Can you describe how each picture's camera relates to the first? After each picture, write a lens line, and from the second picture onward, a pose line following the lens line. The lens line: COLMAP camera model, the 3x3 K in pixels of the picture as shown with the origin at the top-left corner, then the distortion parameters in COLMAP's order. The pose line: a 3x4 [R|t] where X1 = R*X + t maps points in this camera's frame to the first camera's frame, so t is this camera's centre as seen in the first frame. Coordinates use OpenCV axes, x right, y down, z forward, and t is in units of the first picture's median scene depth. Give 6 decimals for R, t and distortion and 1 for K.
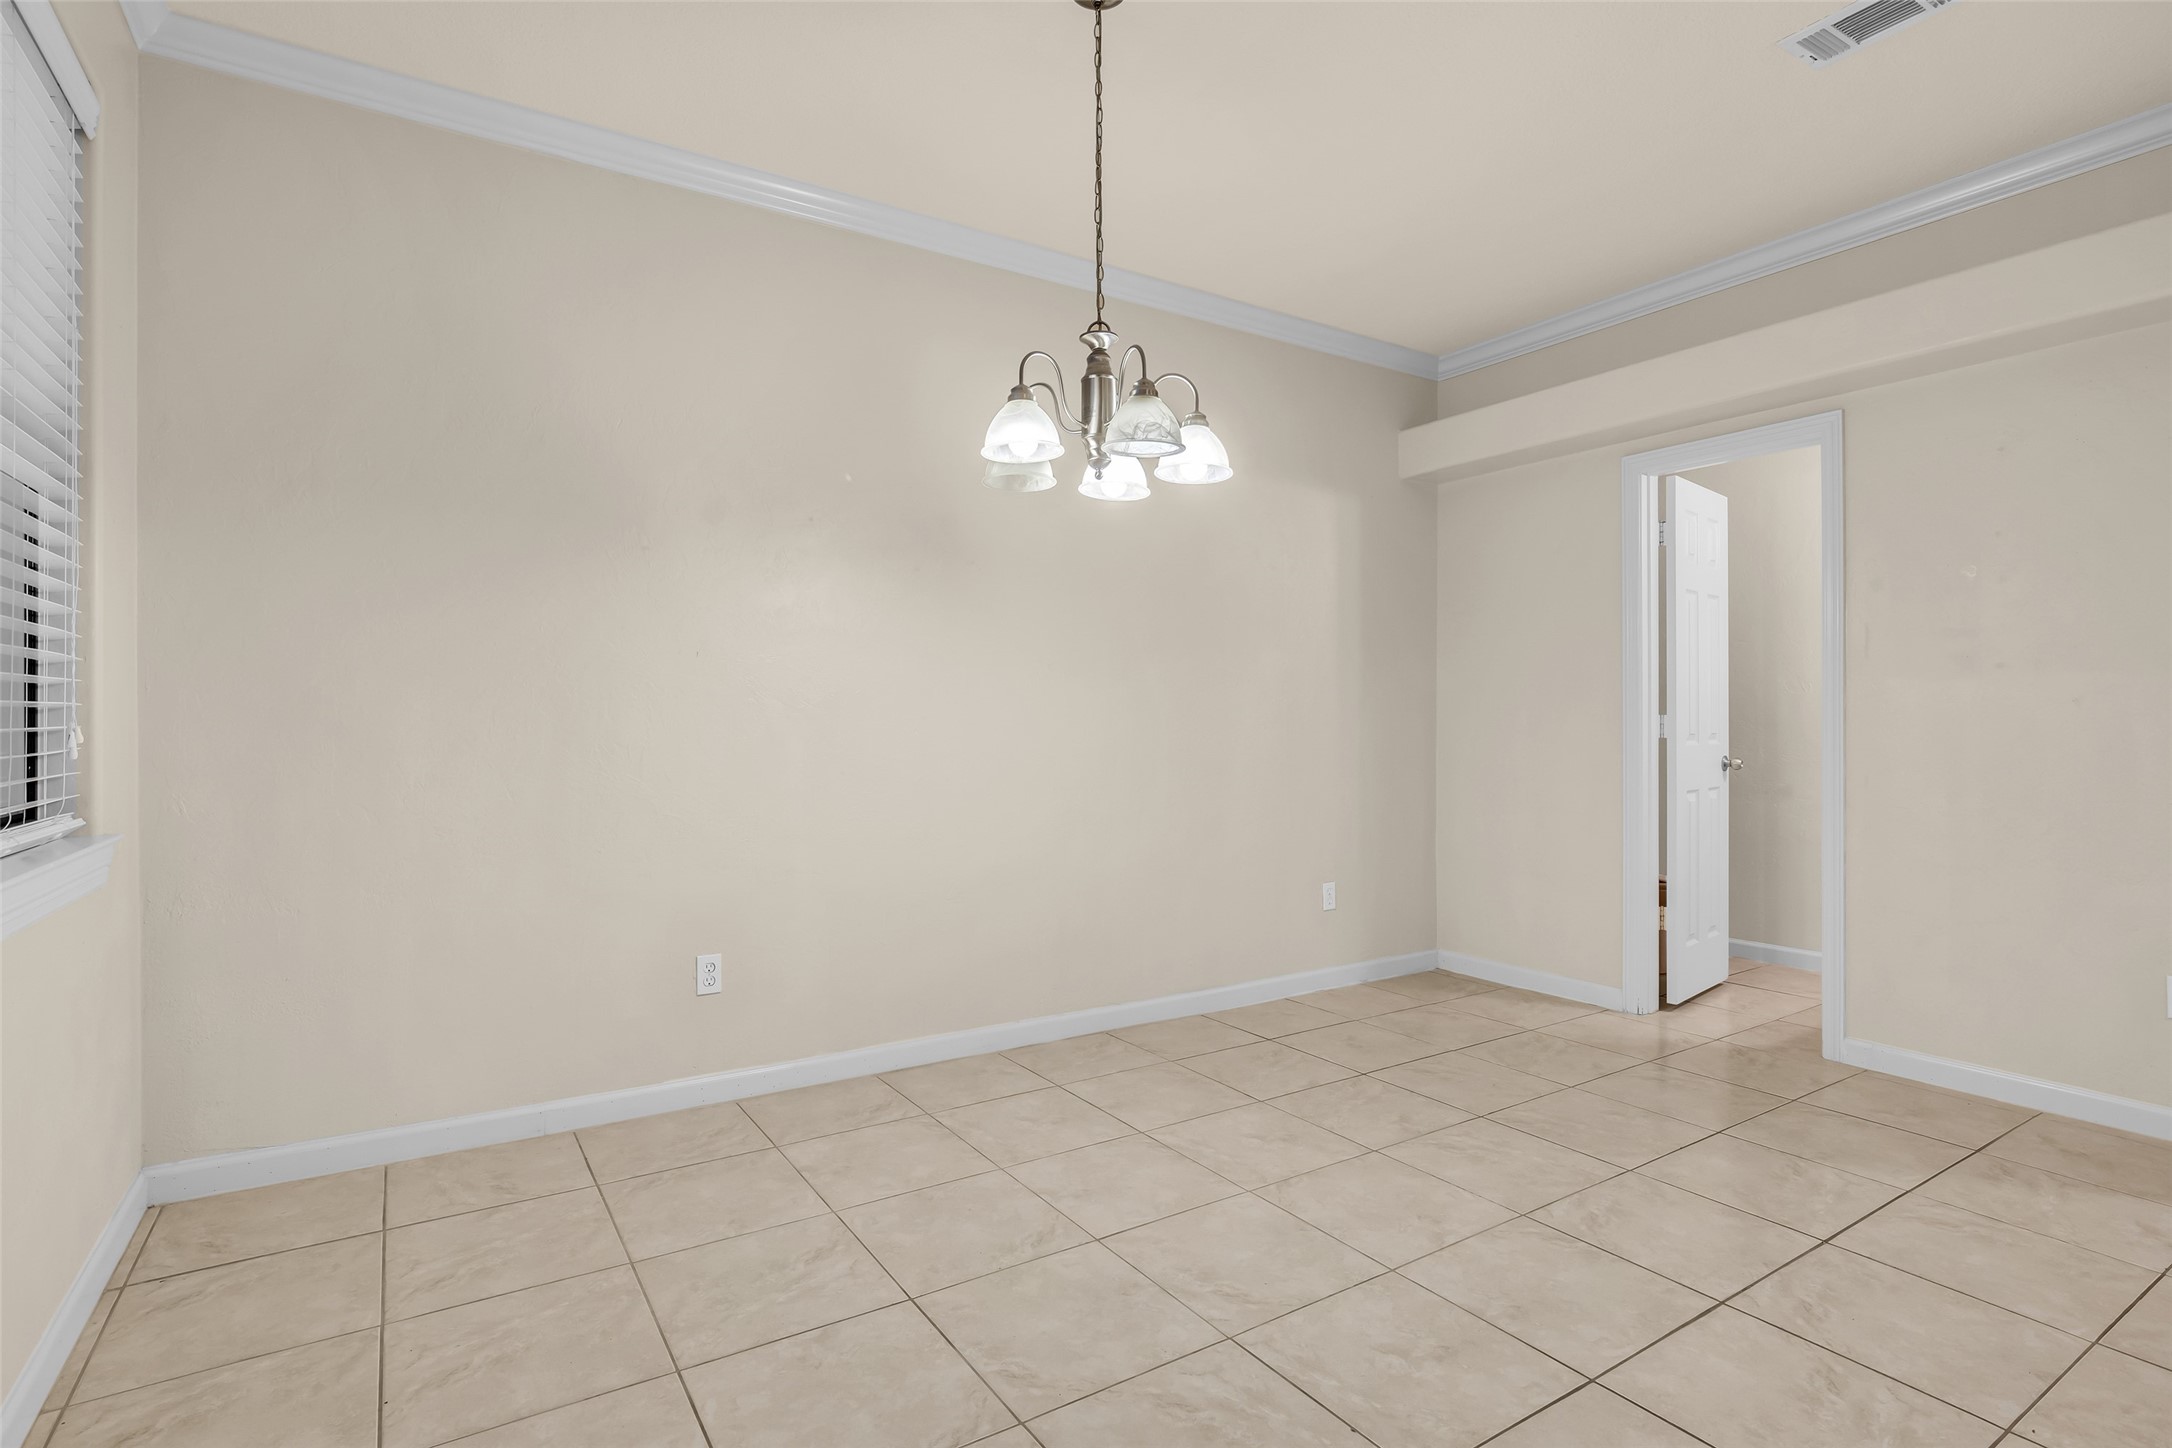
lens RADIAL K [[1068.8, 0, 1083.2], [0, 1068.8, 712.9], [0, 0, 1]] dist [-0.020094, 0.006675]
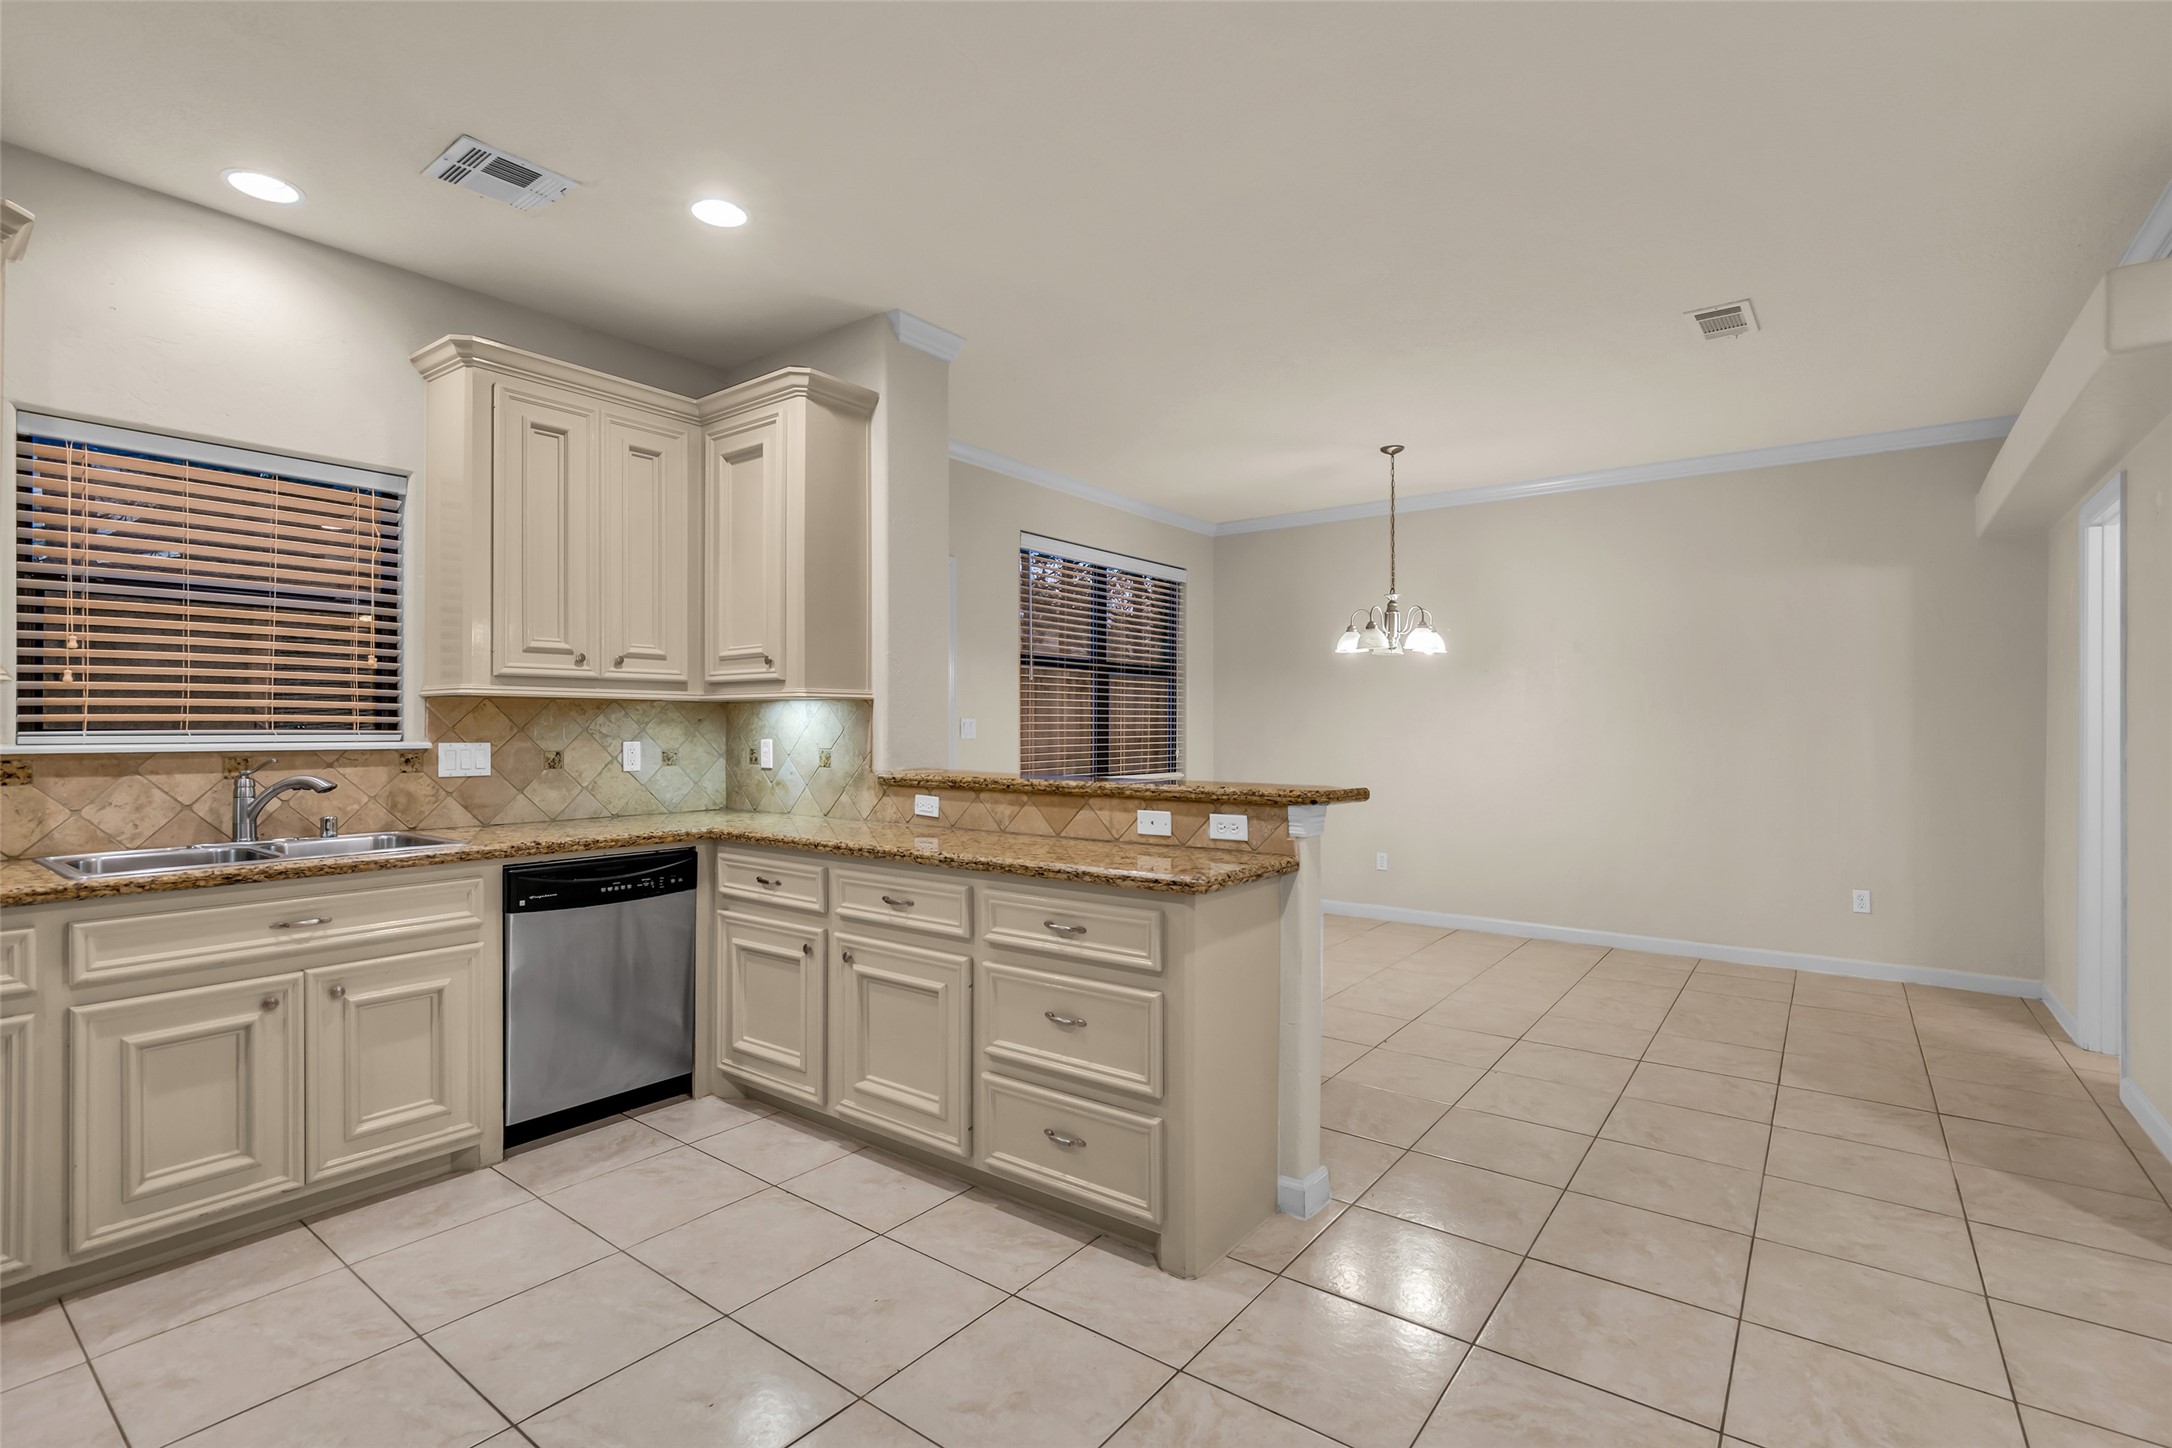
lens RADIAL K [[1001.3, 0, 1077.3], [0, 1001.3, 726.6], [0, 0, 1]] dist [-0.017877, 0.005529]
pose [[0.338133, 0.000052, -0.941098, 1.639545], [0.002122, 0.999997, 0.000818, -0.050434], [0.941096, -0.002274, 0.338132, -0.373014]]
